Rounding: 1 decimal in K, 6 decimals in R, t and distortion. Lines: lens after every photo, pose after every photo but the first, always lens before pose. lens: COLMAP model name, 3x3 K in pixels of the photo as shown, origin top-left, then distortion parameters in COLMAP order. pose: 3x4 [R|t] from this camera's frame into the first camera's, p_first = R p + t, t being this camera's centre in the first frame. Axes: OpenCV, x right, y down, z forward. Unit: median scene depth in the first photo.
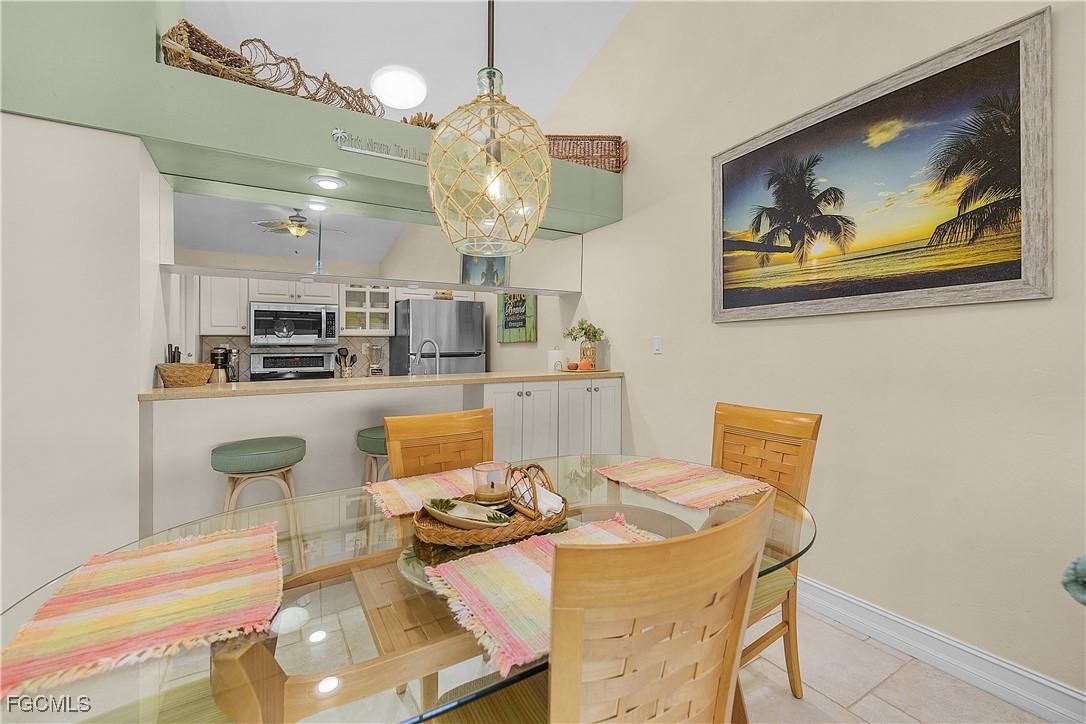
lens RADIAL K [[473.6, 0, 548.4], [0, 473.6, 349.7], [0, 0, 1]] dist [0.001178, 0.000088]
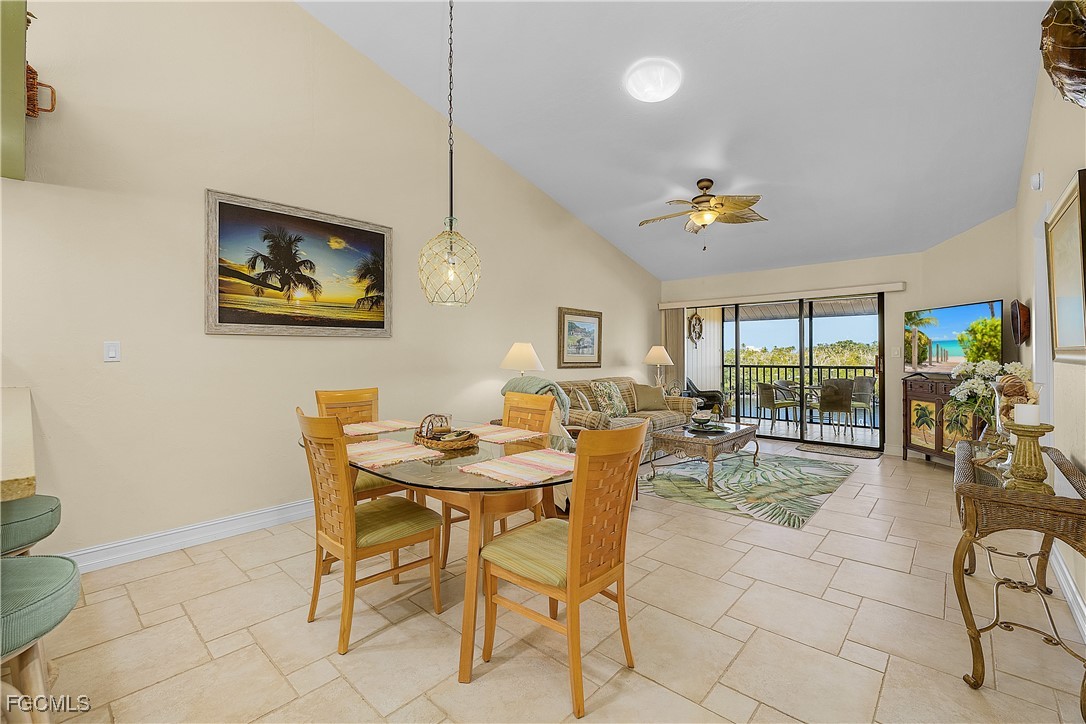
lens RADIAL K [[463.3, 0, 539.7], [0, 463.3, 348.5], [0, 0, 1]] dist [-0.001044, 0.000158]
pose [[-0.286155, 0.018603, 0.958003, -0.975492], [0.002568, 0.999823, -0.018648, 0.002965], [-0.958180, -0.002876, -0.286152, 0.556681]]
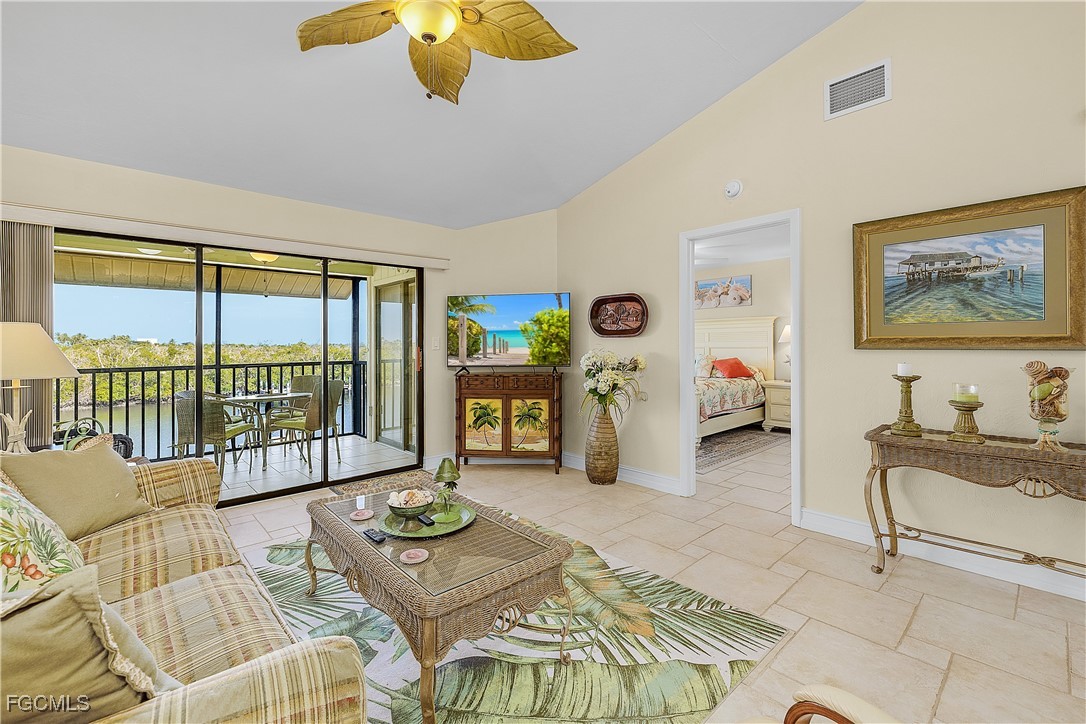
lens RADIAL K [[472.0, 0, 542.6], [0, 472.0, 342.2], [0, 0, 1]] dist [-0.001340, 0.000114]
pose [[-0.981102, 0.013447, -0.193021, 0.561053], [0.014139, 0.999898, -0.002204, -0.009686], [0.192972, -0.004892, -0.981192, 0.213188]]
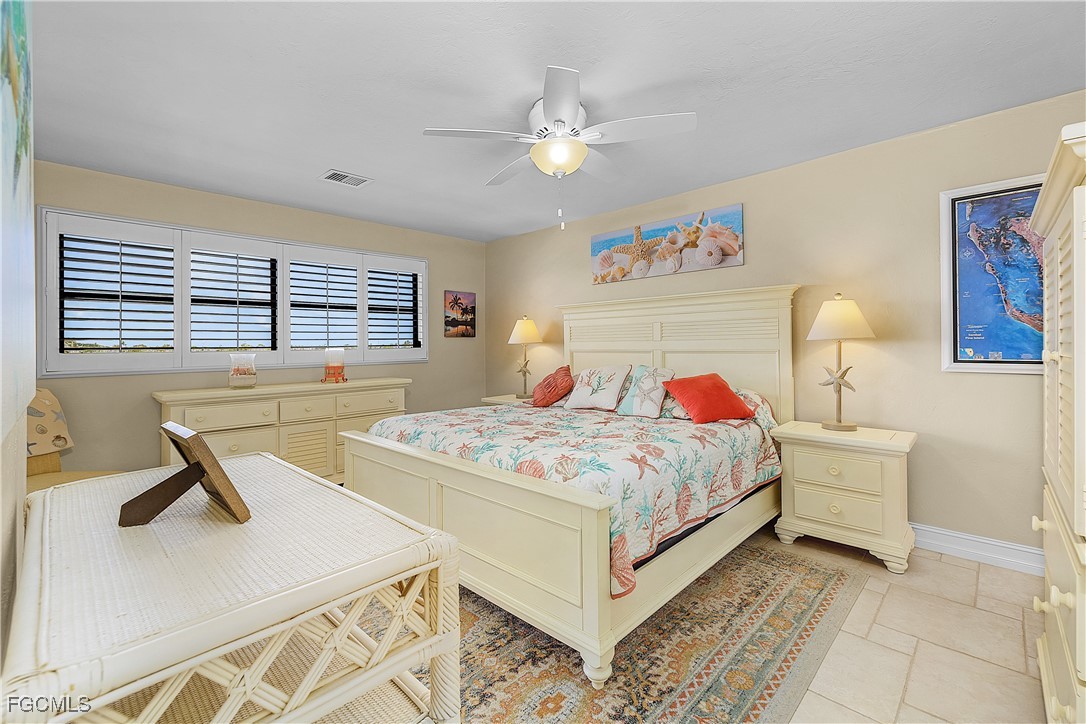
lens RADIAL K [[456.8, 0, 545.9], [0, 456.8, 340.9], [0, 0, 1]] dist [0.000217, 0.000090]
pose [[-0.969299, 0.014320, -0.245468, -0.233213], [0.016902, 0.999822, -0.008418, 0.003296], [0.245303, -0.012308, -0.969368, -1.028745]]
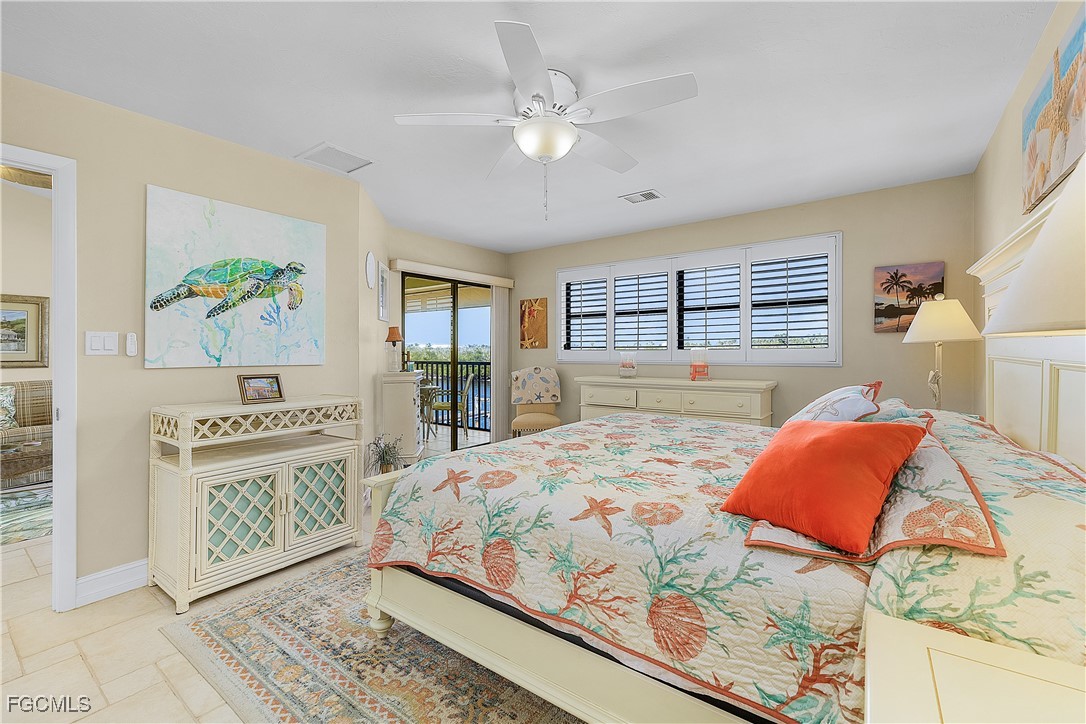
lens RADIAL K [[459.8, 0, 543.9], [0, 459.8, 347.1], [0, 0, 1]] dist [0.001293, 0.000570]
pose [[-0.384321, 0.011561, 0.923127, -1.294332], [0.009346, 0.999919, -0.008631, 0.009880], [-0.923152, 0.005310, -0.384397, -1.605298]]
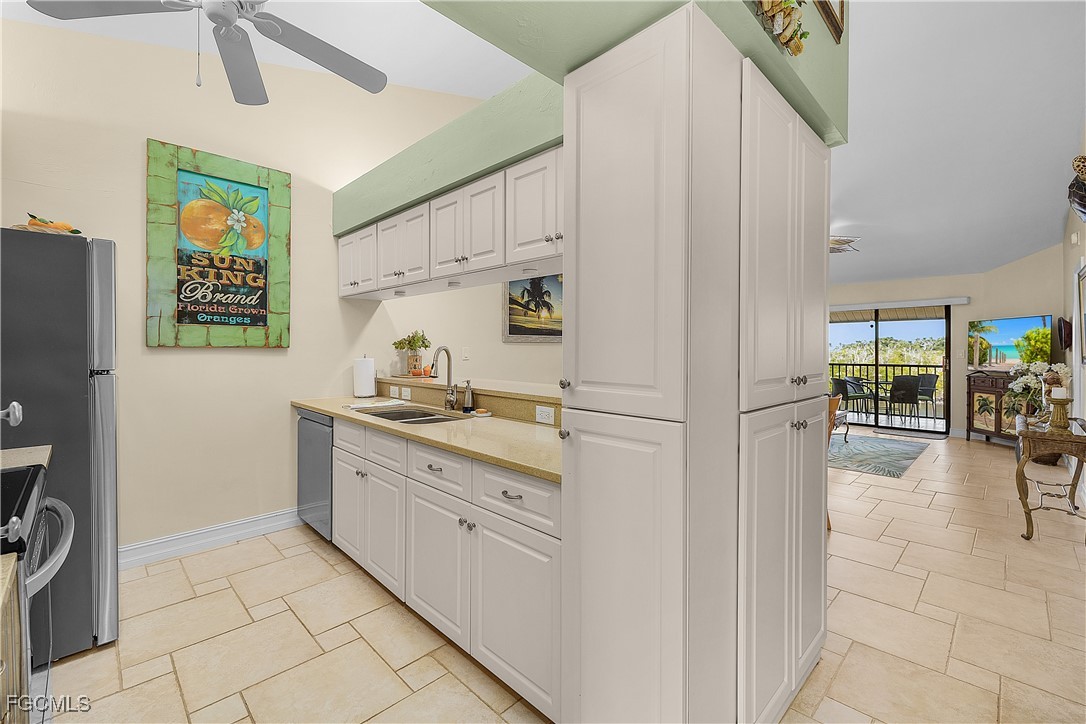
lens RADIAL K [[459.8, 0, 543.9], [0, 459.8, 347.1], [0, 0, 1]] dist [0.001293, 0.000570]
pose [[-0.232119, 0.011473, 0.972620, -1.392533], [-0.002615, 0.999919, -0.012419, -0.015520], [-0.972684, -0.005426, -0.232070, 1.277782]]
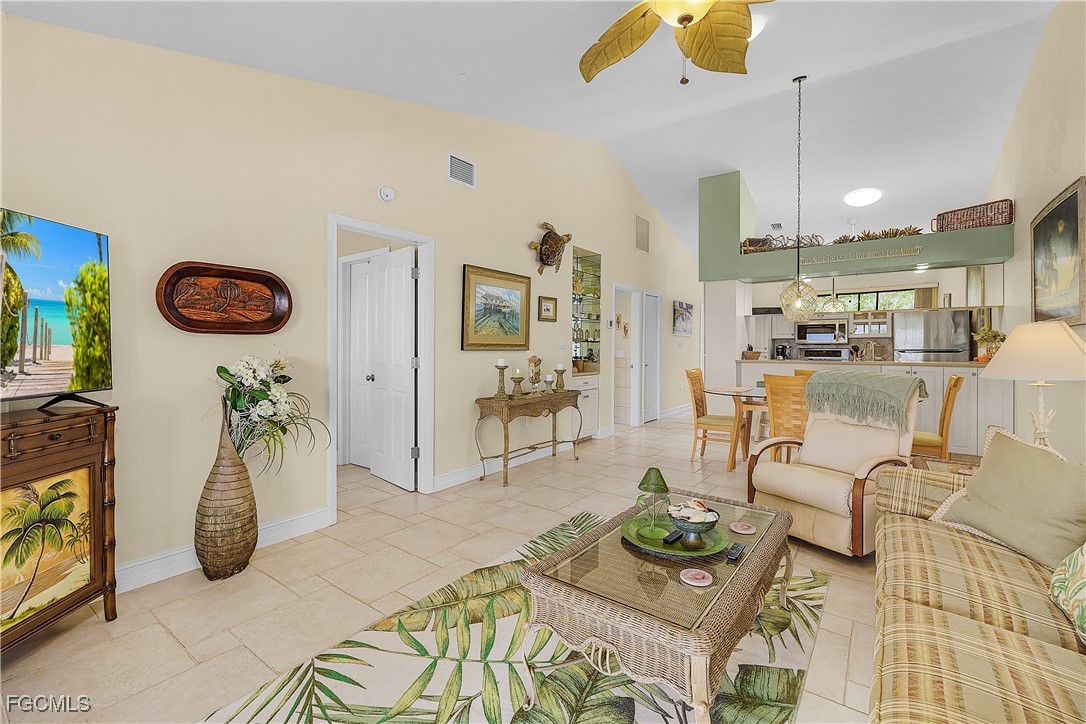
lens RADIAL K [[459.8, 0, 543.9], [0, 459.8, 347.1], [0, 0, 1]] dist [0.001293, 0.000570]
pose [[0.373793, 0.010229, -0.927456, 1.186723], [-0.005246, 0.999947, 0.008914, -0.012171], [0.927497, 0.001534, 0.373827, -1.063850]]
